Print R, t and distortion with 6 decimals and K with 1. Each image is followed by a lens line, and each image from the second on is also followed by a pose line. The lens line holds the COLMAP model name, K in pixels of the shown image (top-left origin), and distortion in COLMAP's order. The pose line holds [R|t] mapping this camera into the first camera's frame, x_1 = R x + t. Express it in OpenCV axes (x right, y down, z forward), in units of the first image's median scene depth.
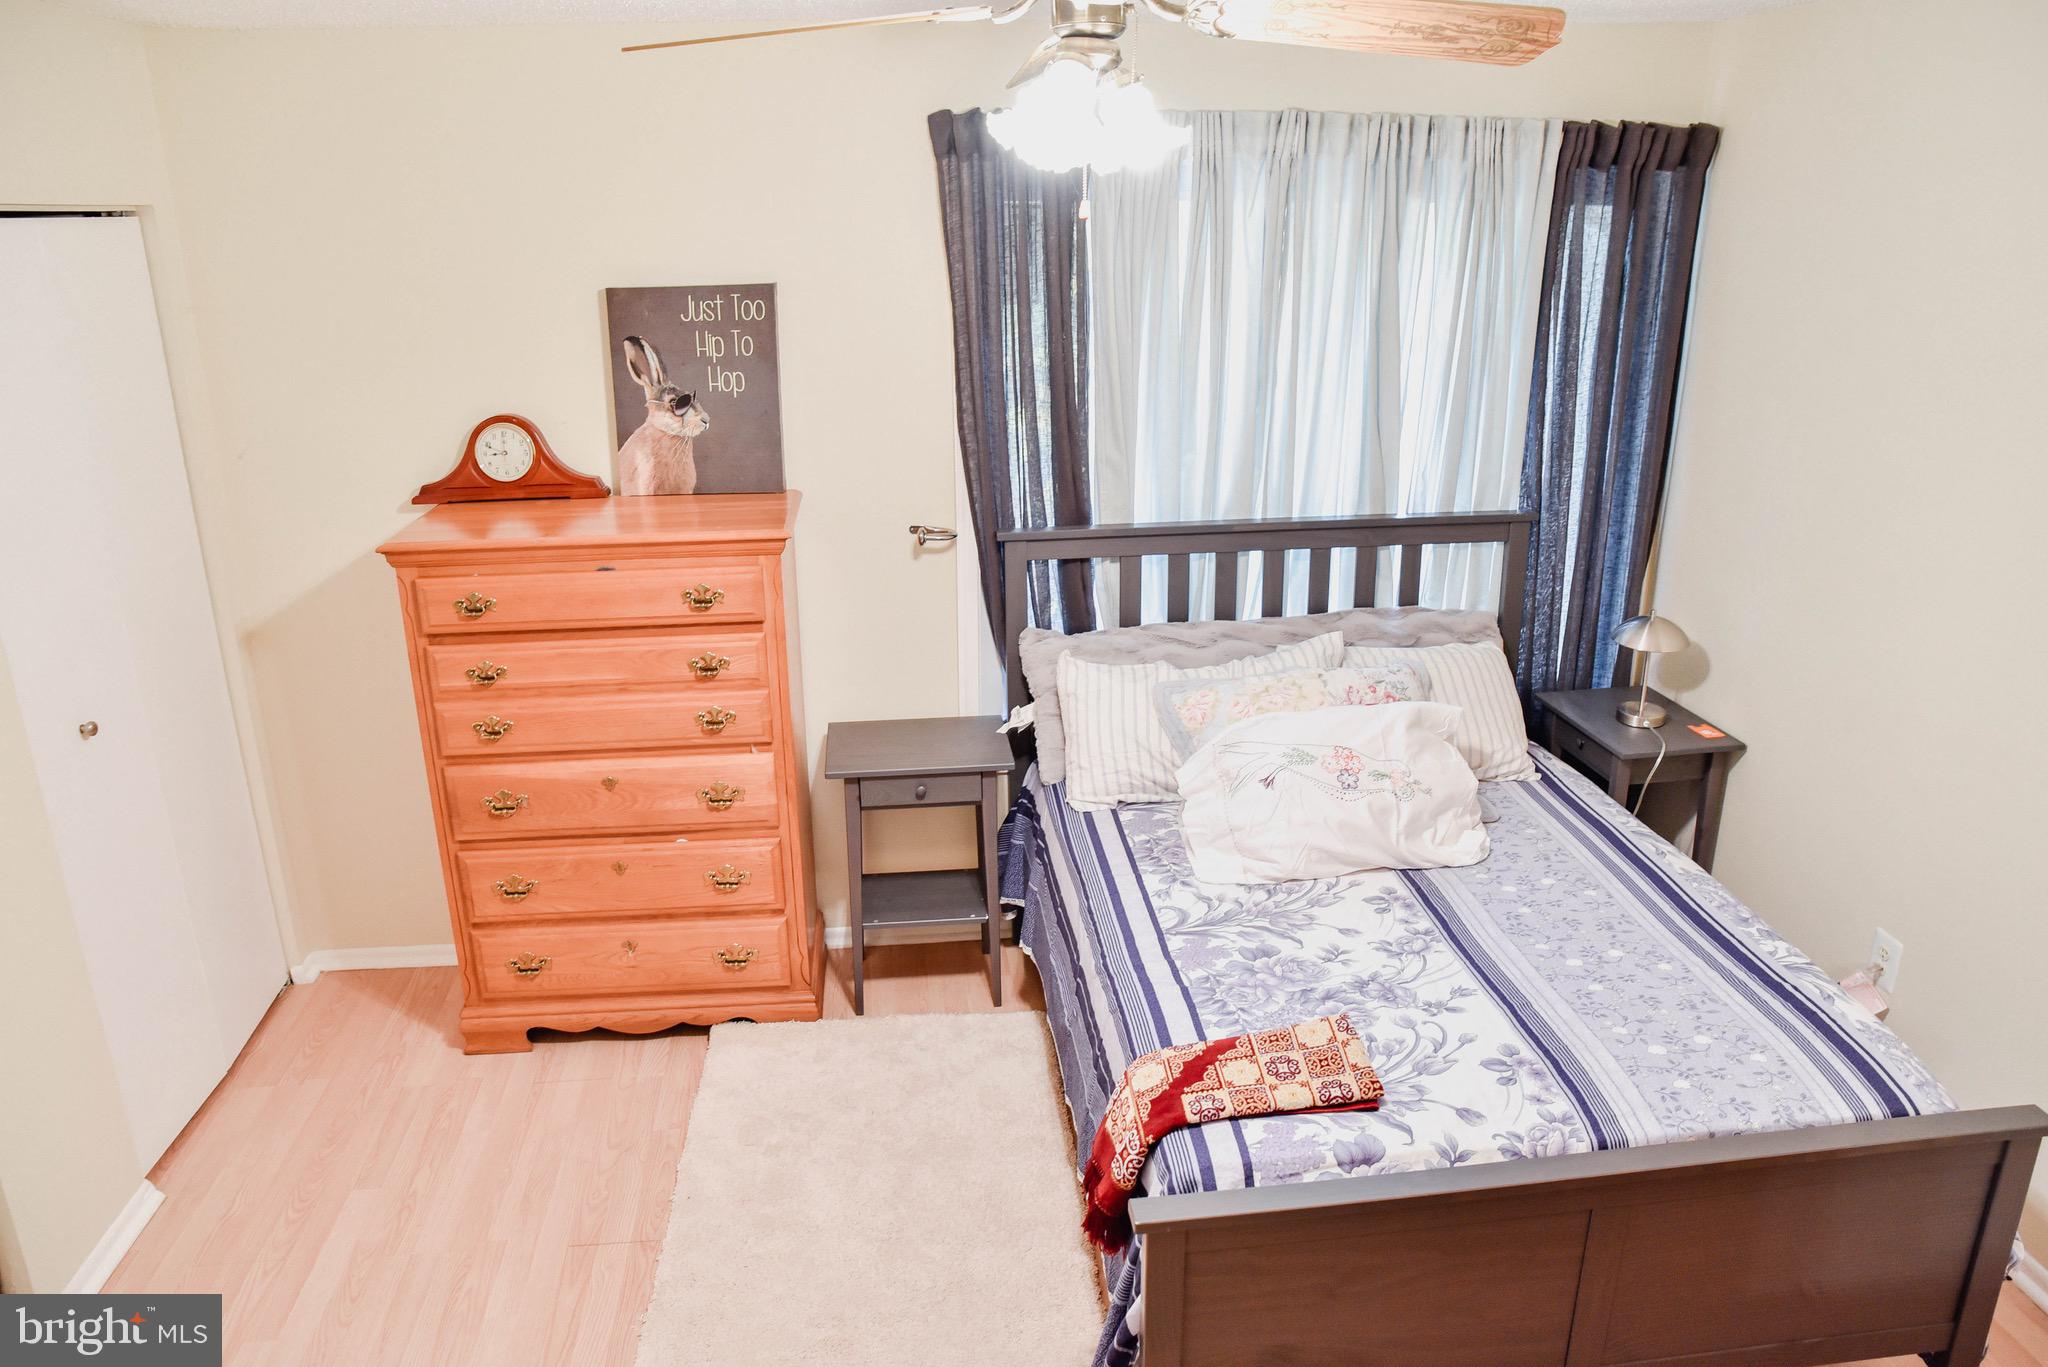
lens RADIAL K [[1425.7, 0, 1032.3], [0, 1425.7, 677.9], [0, 0, 1]] dist [-0.135951, 0.102274]
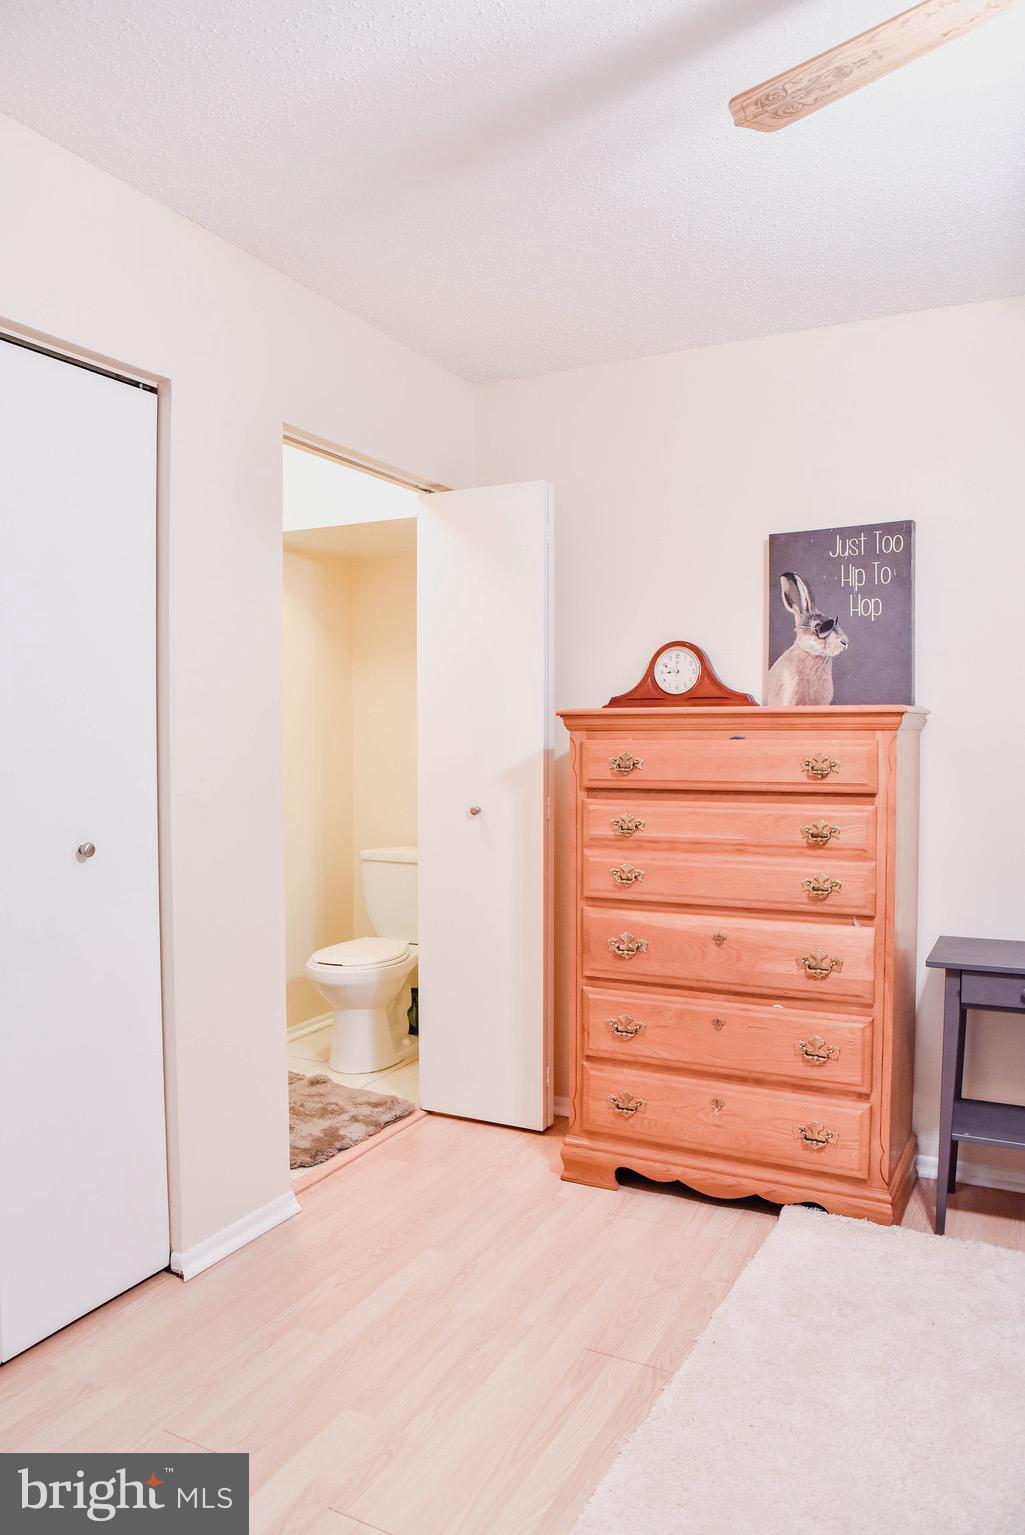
lens RADIAL K [[1068.6, 0, 507.8], [0, 1068.6, 761.2], [0, 0, 1]] dist [-0.135951, 0.102274]
pose [[0.828532, 0.018338, -0.559641, 0.020737], [-0.185092, 0.952250, -0.242820, 0.168878], [0.528465, 0.304769, 0.792364, 0.215145]]
